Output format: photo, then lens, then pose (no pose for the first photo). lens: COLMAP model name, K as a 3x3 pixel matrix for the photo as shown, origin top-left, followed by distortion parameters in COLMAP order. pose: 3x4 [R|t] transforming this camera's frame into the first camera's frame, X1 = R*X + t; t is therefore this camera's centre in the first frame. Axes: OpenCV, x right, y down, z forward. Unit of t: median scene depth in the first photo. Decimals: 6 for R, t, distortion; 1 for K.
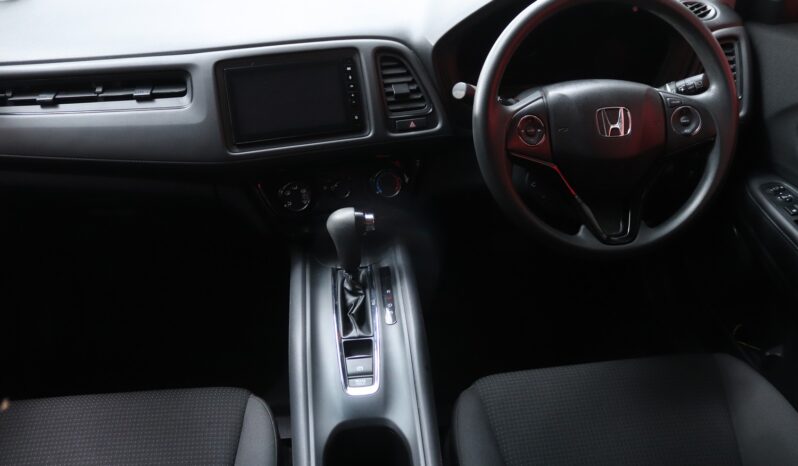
lens RADIAL K [[661.6, 0, 403.4], [0, 661.6, 236.0], [0, 0, 1]] dist [-0.099370, -0.003646]
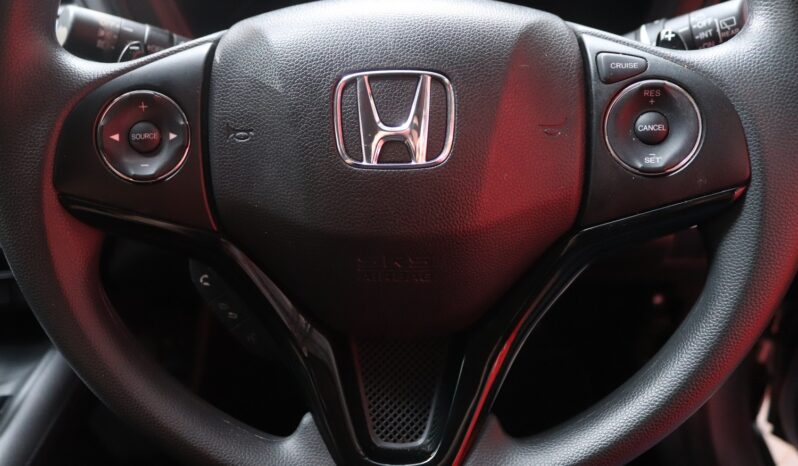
lens RADIAL K [[661.6, 0, 397.1], [0, 661.6, 234.4], [0, 0, 1]] dist [-0.099370, -0.003646]
pose [[0.988523, 0.081571, -0.127158, 0.358474], [-0.078885, 0.996544, 0.026028, -0.124913], [0.128842, -0.015698, 0.991541, 0.674246]]
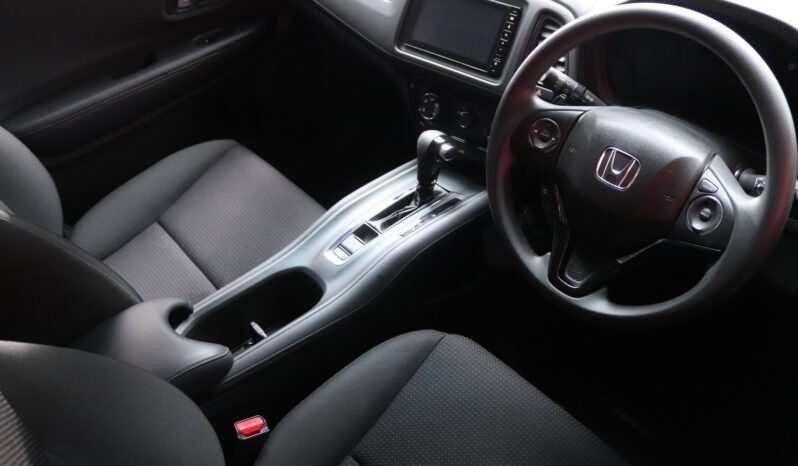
lens RADIAL K [[661.6, 0, 398.8], [0, 661.6, 233.9], [0, 0, 1]] dist [-0.099370, -0.003646]
pose [[0.575415, 0.536509, -0.617297, 0.724299], [-0.442817, 0.838941, 0.316371, -0.242932], [0.687612, 0.091305, 0.720315, 0.174748]]
